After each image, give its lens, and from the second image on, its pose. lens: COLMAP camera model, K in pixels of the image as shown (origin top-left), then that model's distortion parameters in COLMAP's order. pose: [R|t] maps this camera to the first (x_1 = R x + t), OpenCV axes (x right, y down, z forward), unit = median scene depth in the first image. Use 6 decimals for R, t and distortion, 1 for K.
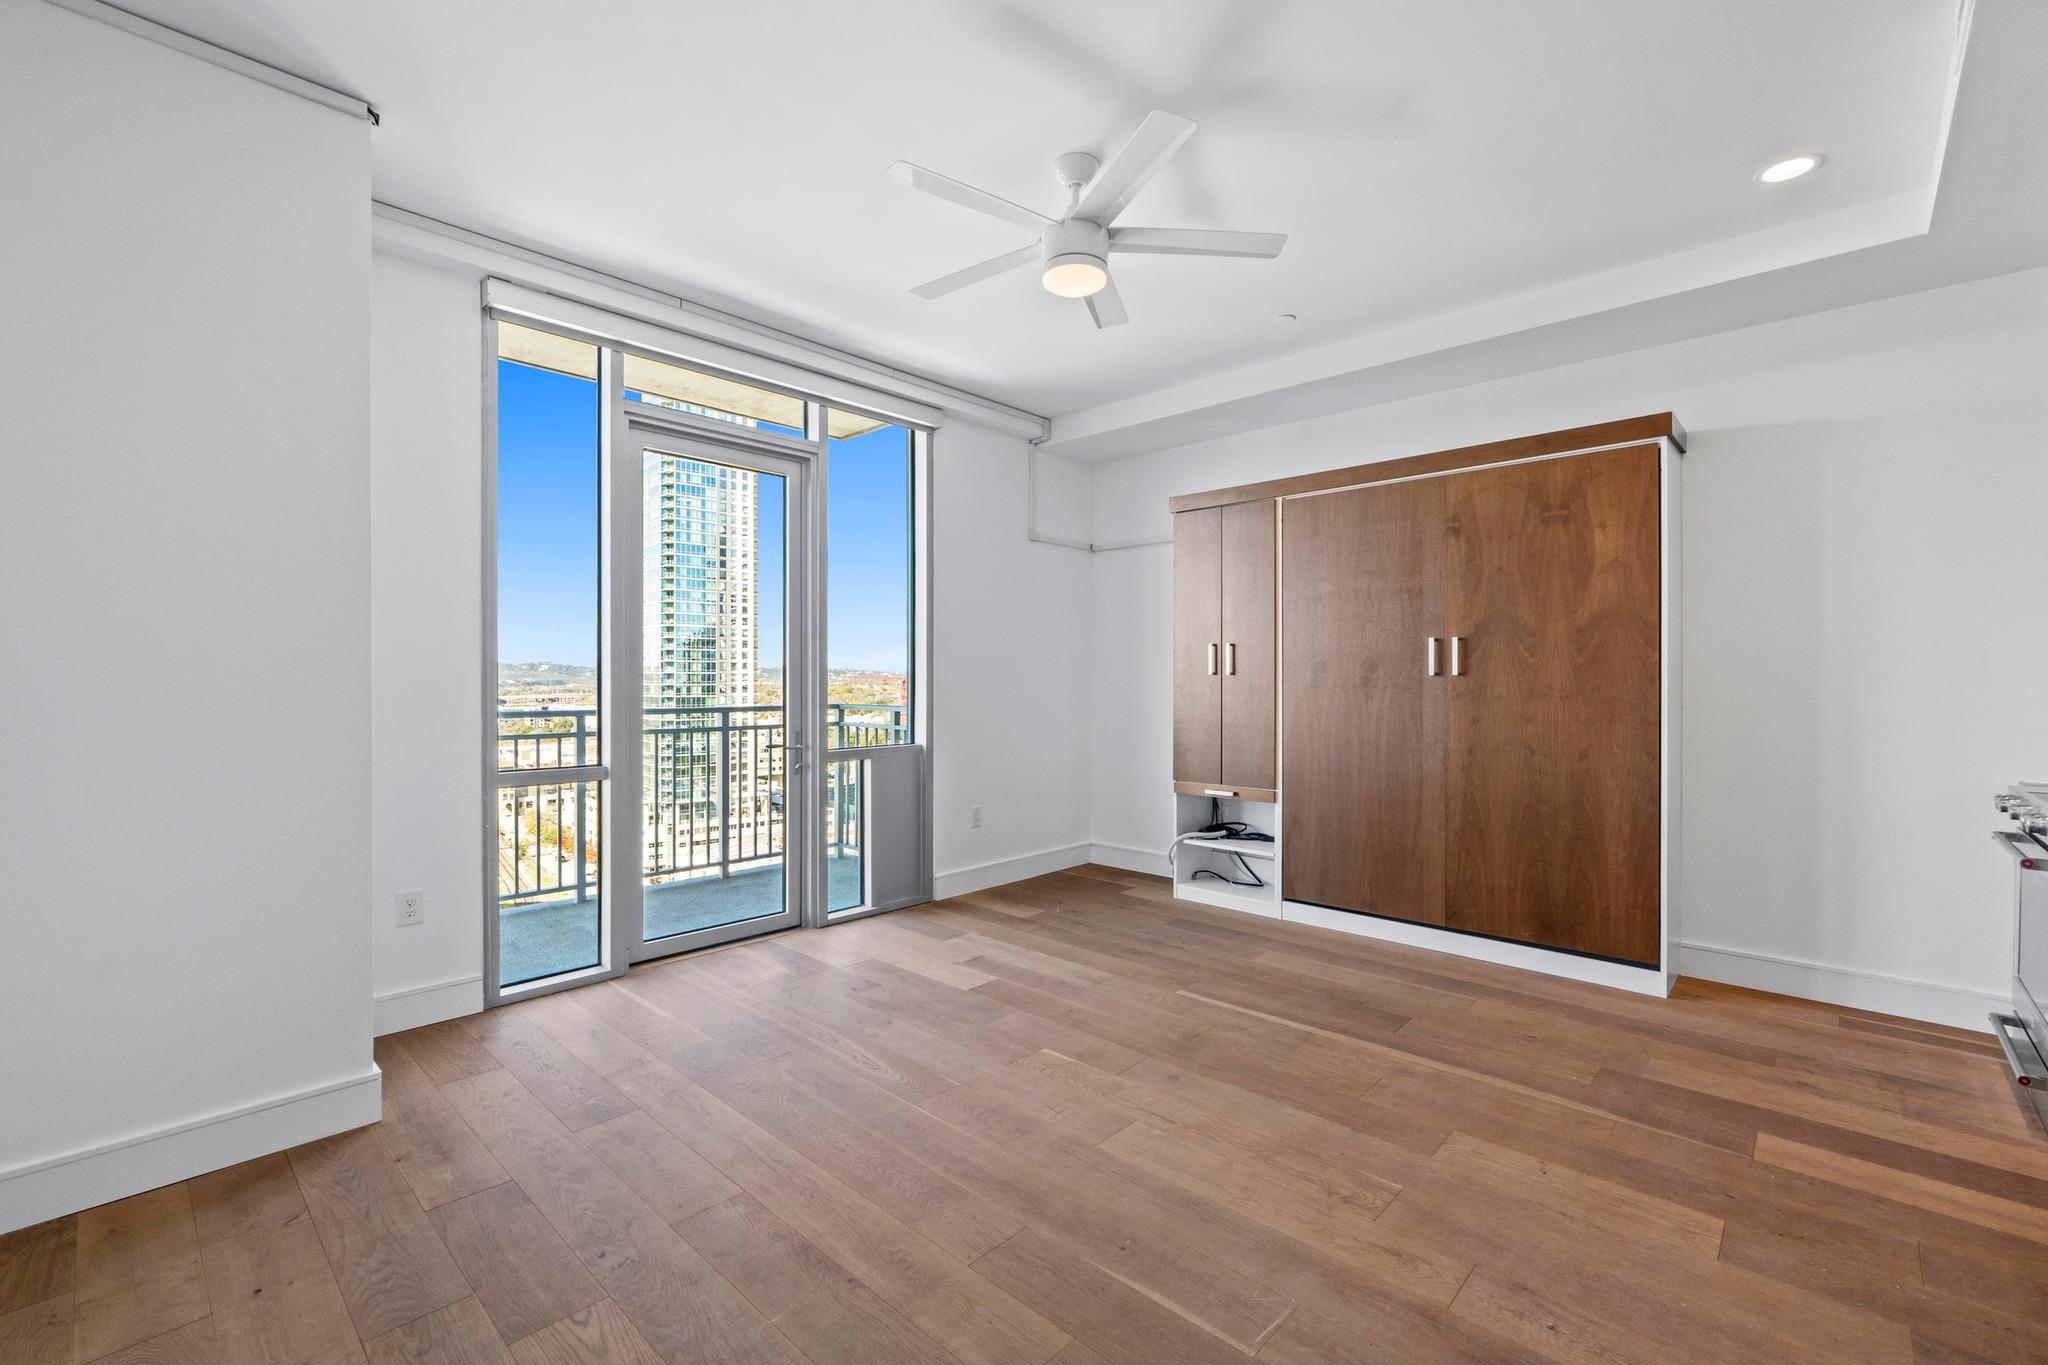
lens RADIAL K [[876.3, 0, 1027.0], [0, 876.3, 687.2], [0, 0, 1]] dist [-0.002550, -0.000305]
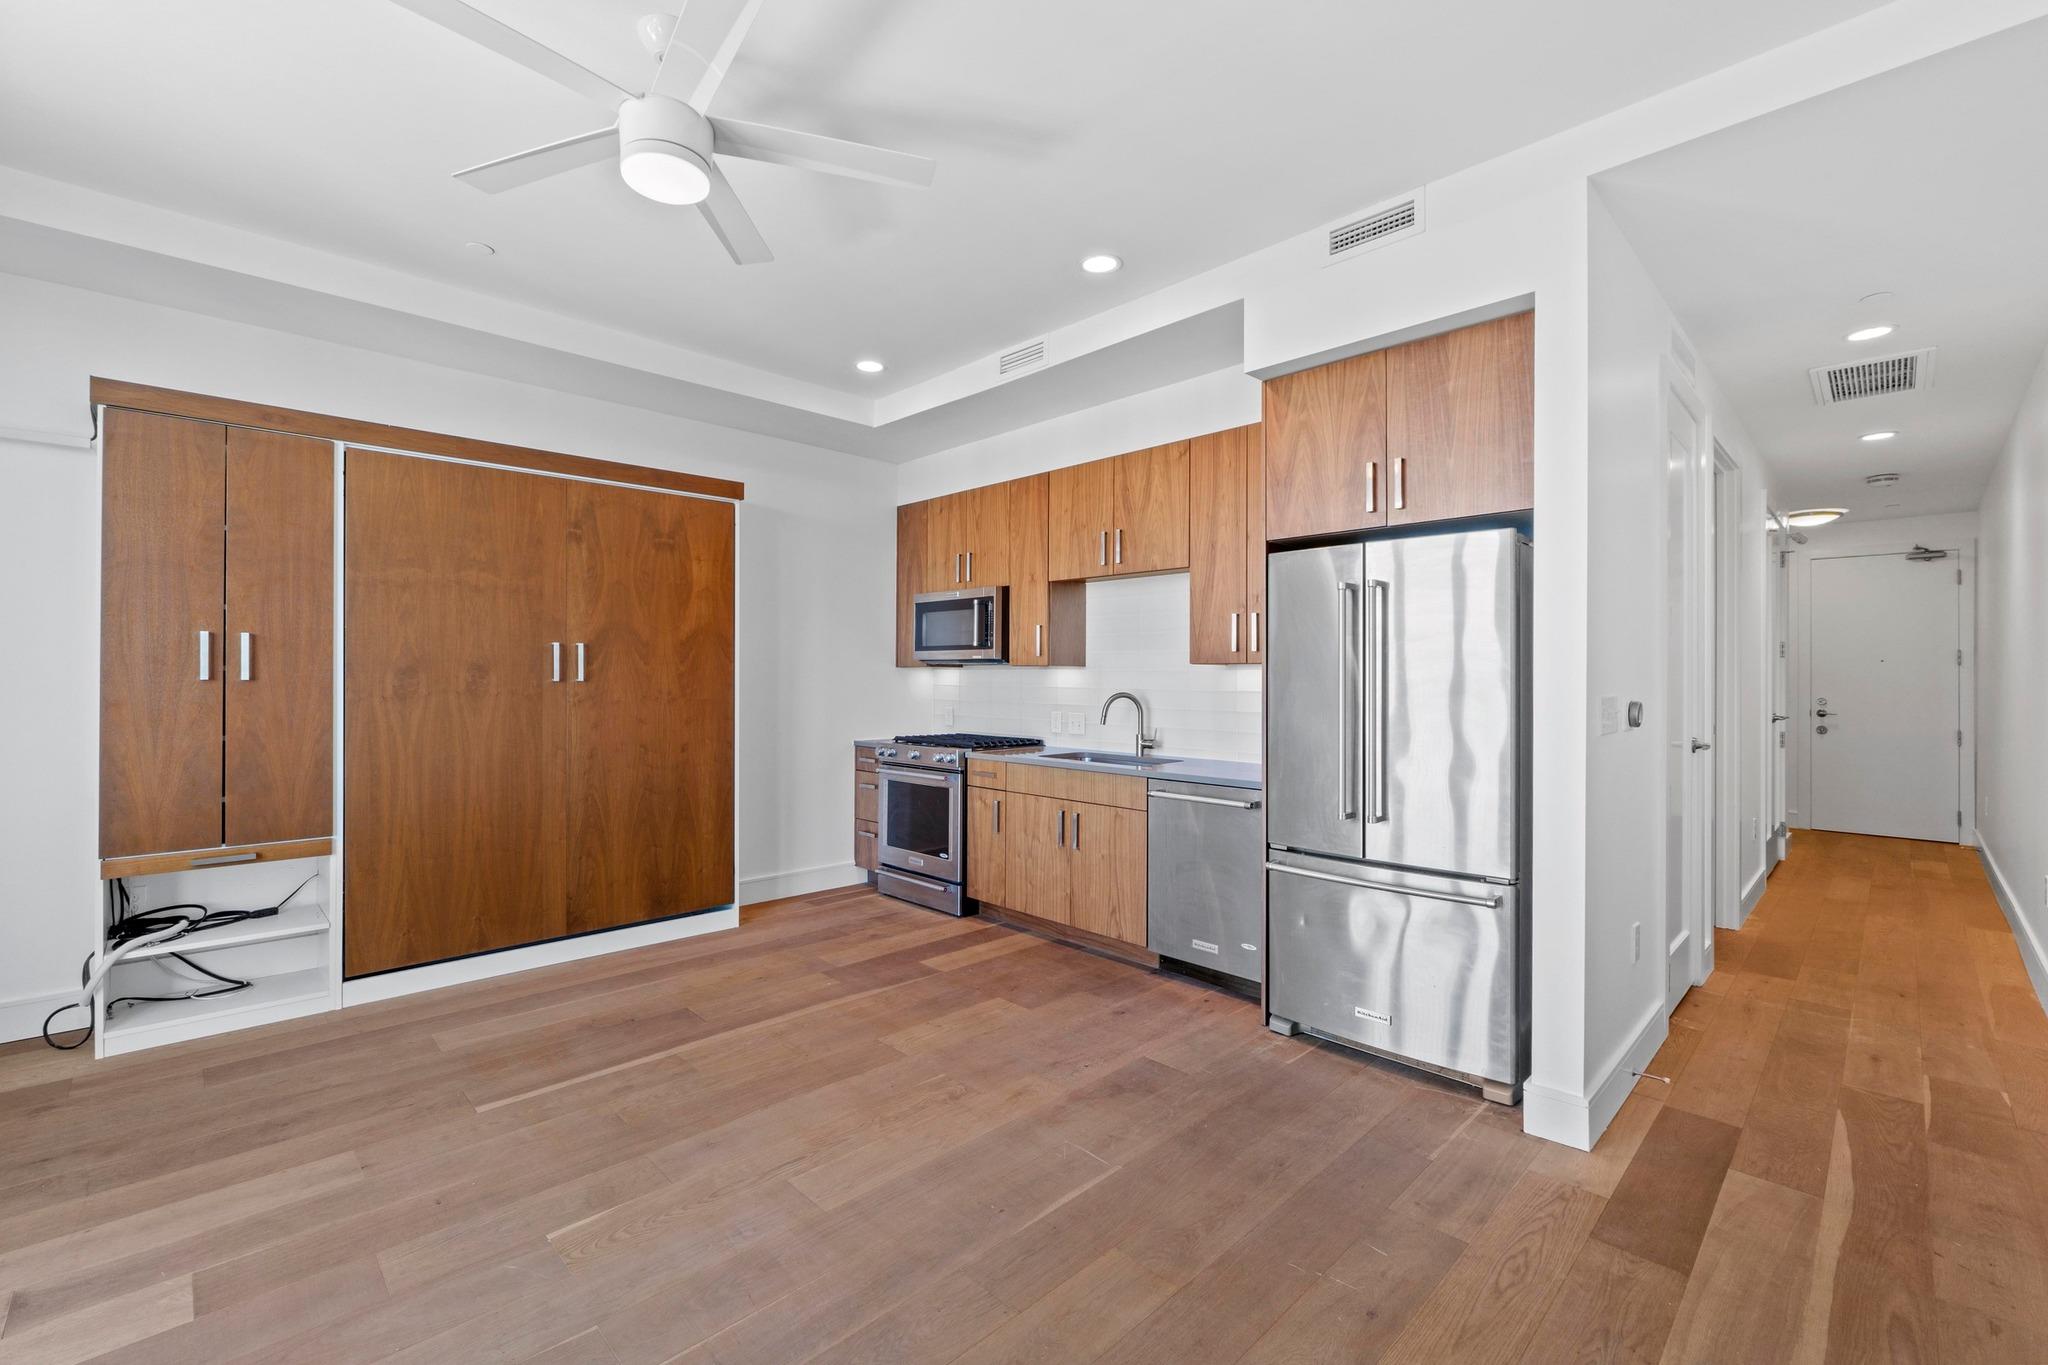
lens RADIAL K [[865.0, 0, 1017.1], [0, 865.0, 671.0], [0, 0, 1]] dist [-0.002517, -0.000336]
pose [[0.049813, 0.006426, 0.998738, -0.505267], [0.006134, 0.999958, -0.006740, -0.016220], [-0.998740, 0.006462, 0.049772, 0.474263]]
